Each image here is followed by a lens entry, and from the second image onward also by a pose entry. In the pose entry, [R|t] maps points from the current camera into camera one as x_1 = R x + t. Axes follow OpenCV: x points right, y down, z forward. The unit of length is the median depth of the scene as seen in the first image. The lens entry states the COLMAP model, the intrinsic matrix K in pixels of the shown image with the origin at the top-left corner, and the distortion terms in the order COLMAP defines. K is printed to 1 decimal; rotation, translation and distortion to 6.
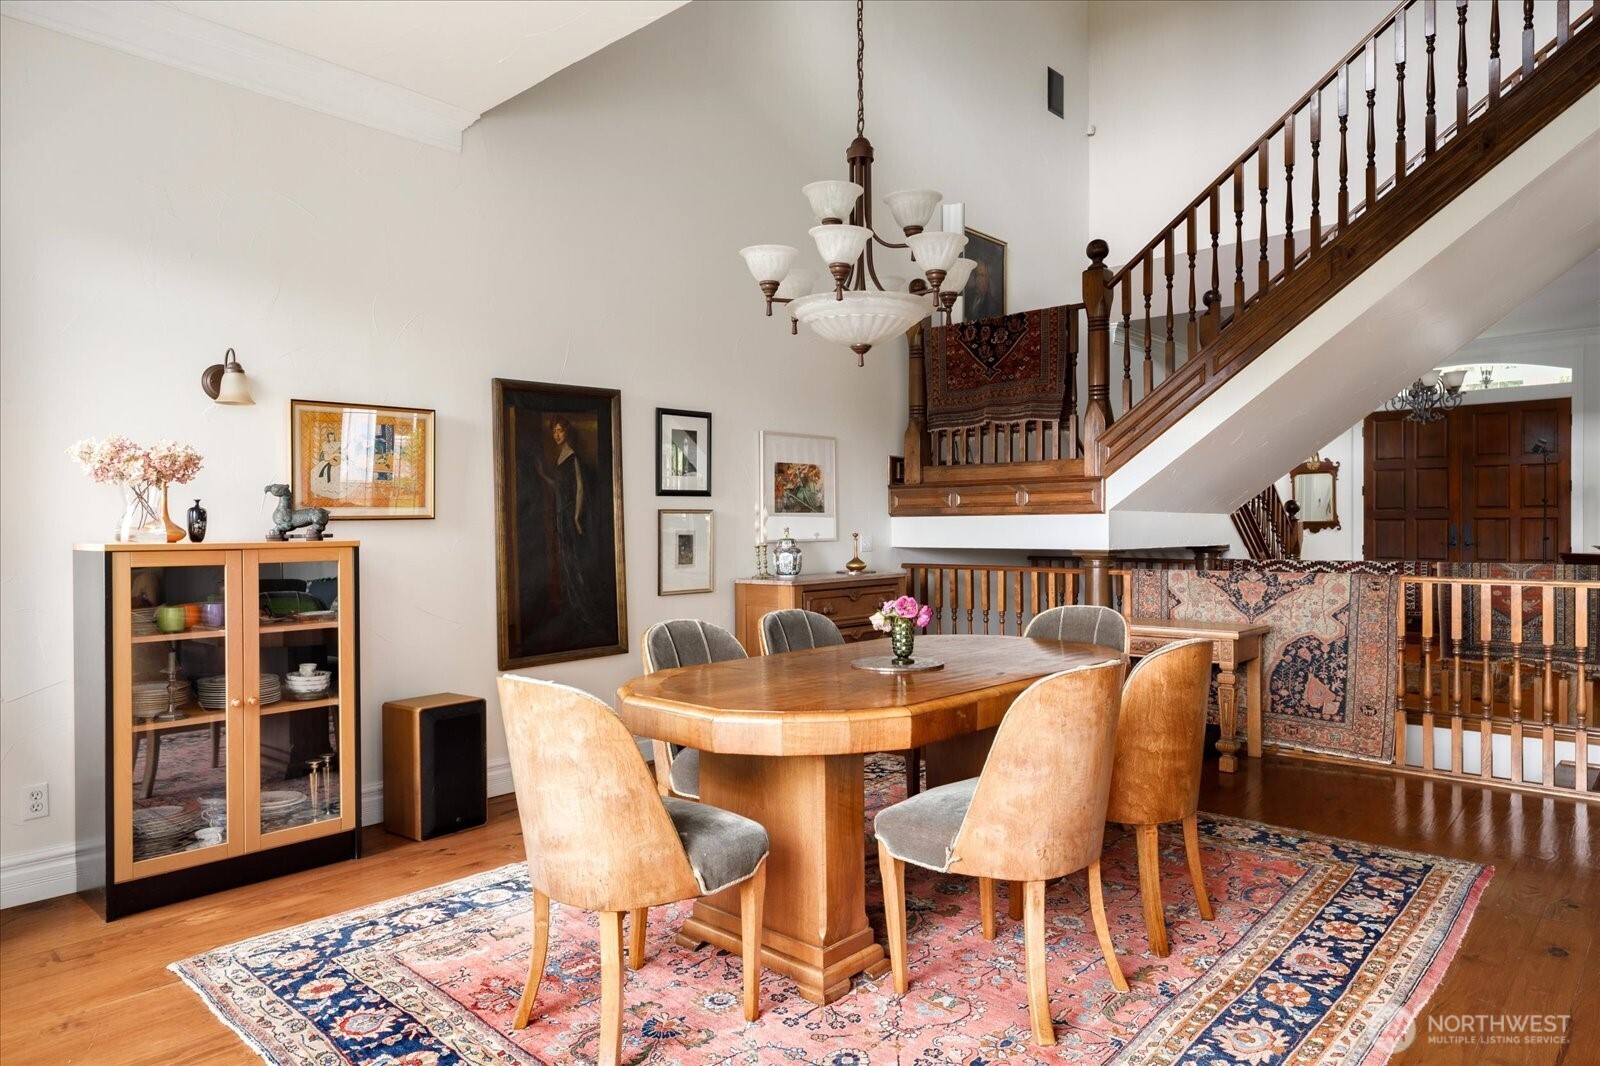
lens RADIAL K [[986.4, 0, 800.0], [0, 986.4, 533.0], [0, 0, 1]] dist [0.003487, 0.002119]
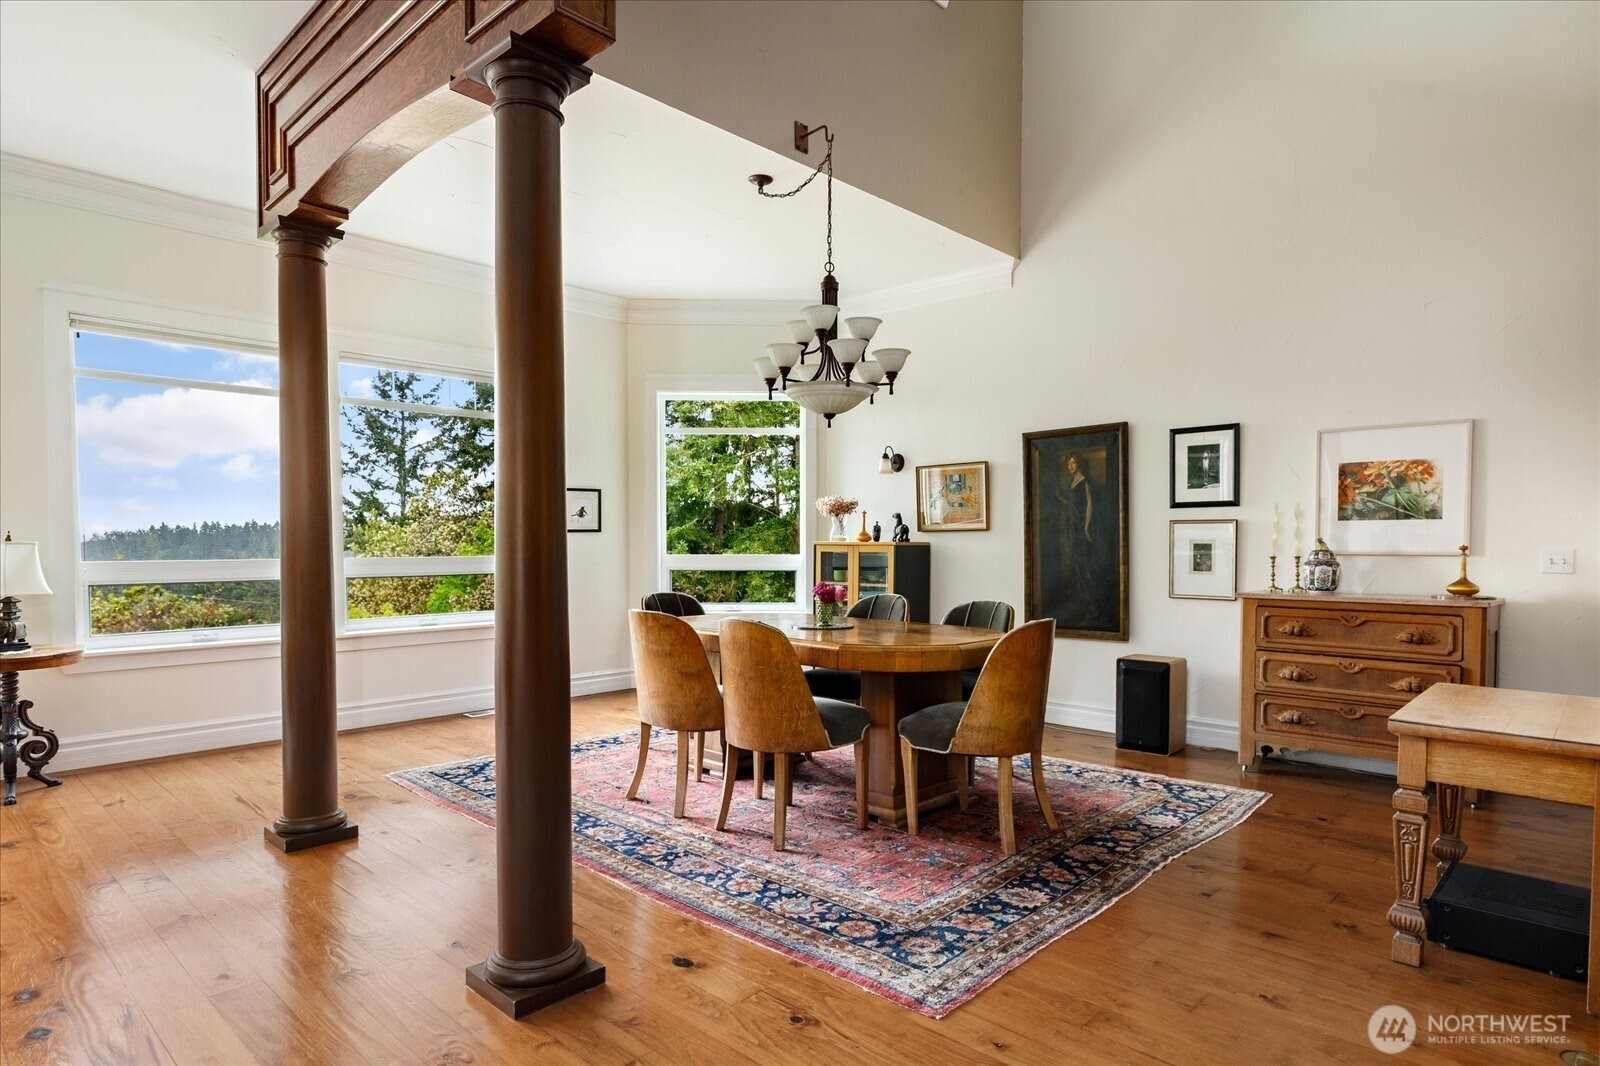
lens RADIAL K [[899.9, 0, 800.0], [0, 899.9, 533.0], [0, 0, 1]] dist [0.006269, 0.001792]
pose [[-0.020504, -0.005054, -0.999777, 0.972628], [-0.015127, 0.999874, -0.004744, 0.001801], [0.999675, 0.015026, -0.020578, 0.663370]]
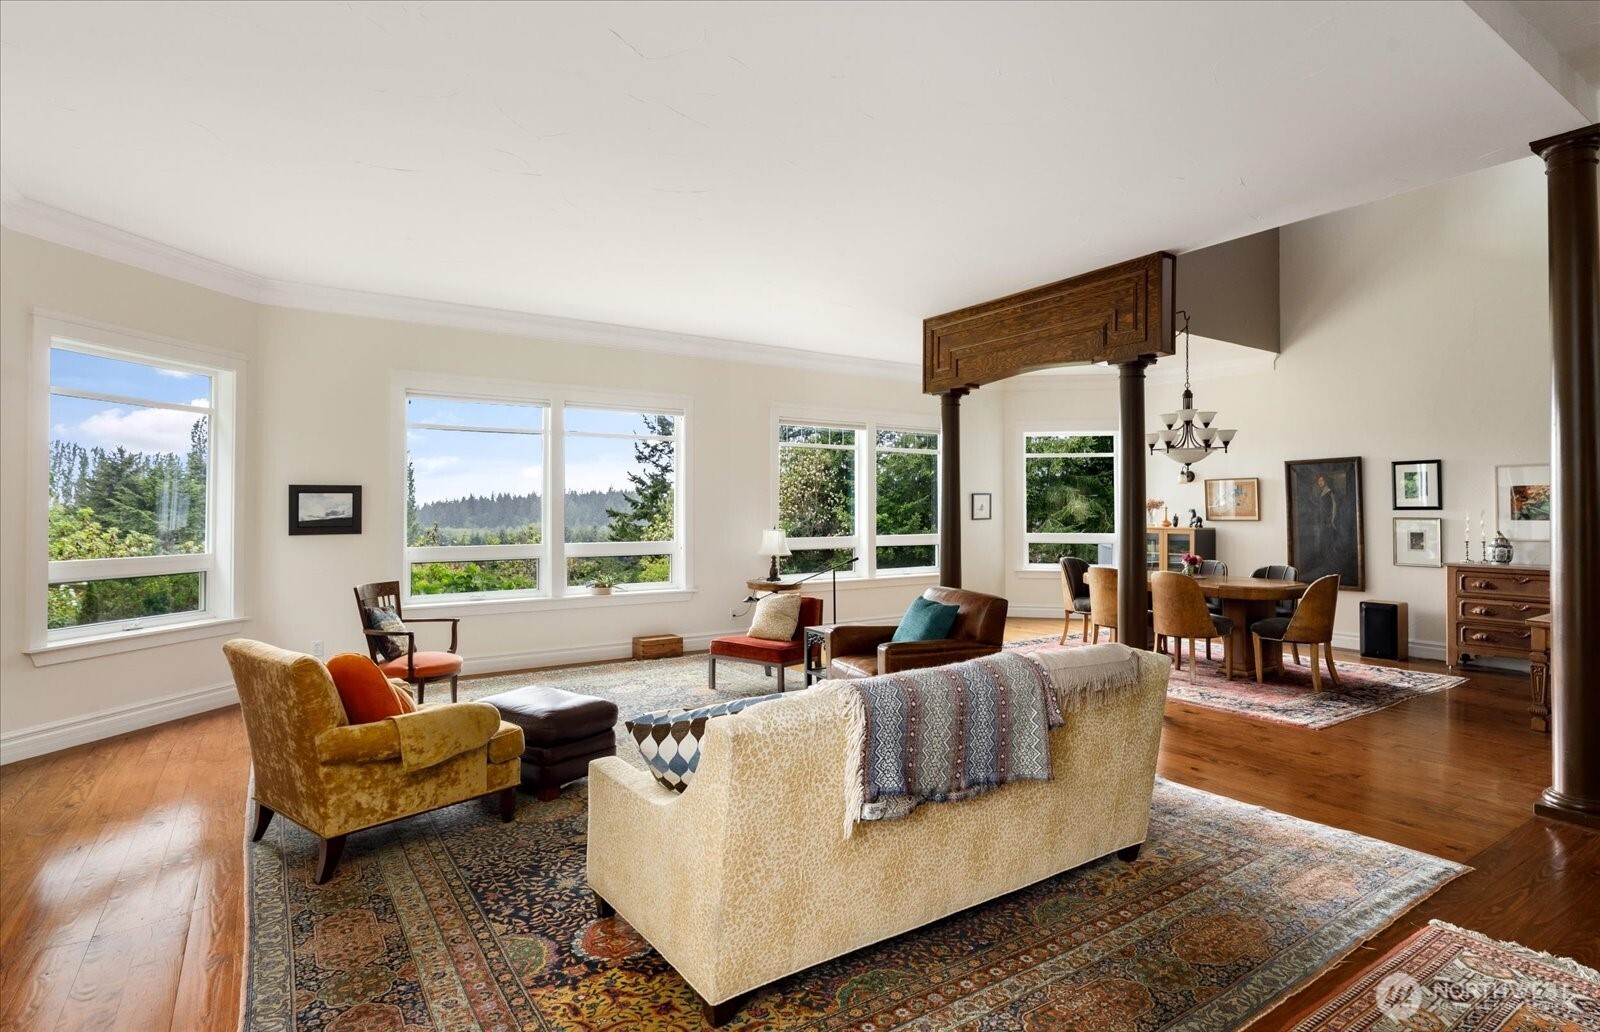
lens RADIAL K [[783.9, 0, 806.4], [0, 783.9, 476.1], [0, 0, 1]] dist [-0.003190, -0.000418]
pose [[-0.227312, -0.039882, -0.973005, 1.660720], [-0.018936, 0.999153, -0.036530, -0.029965], [0.973638, 0.010121, -0.227875, 0.302133]]
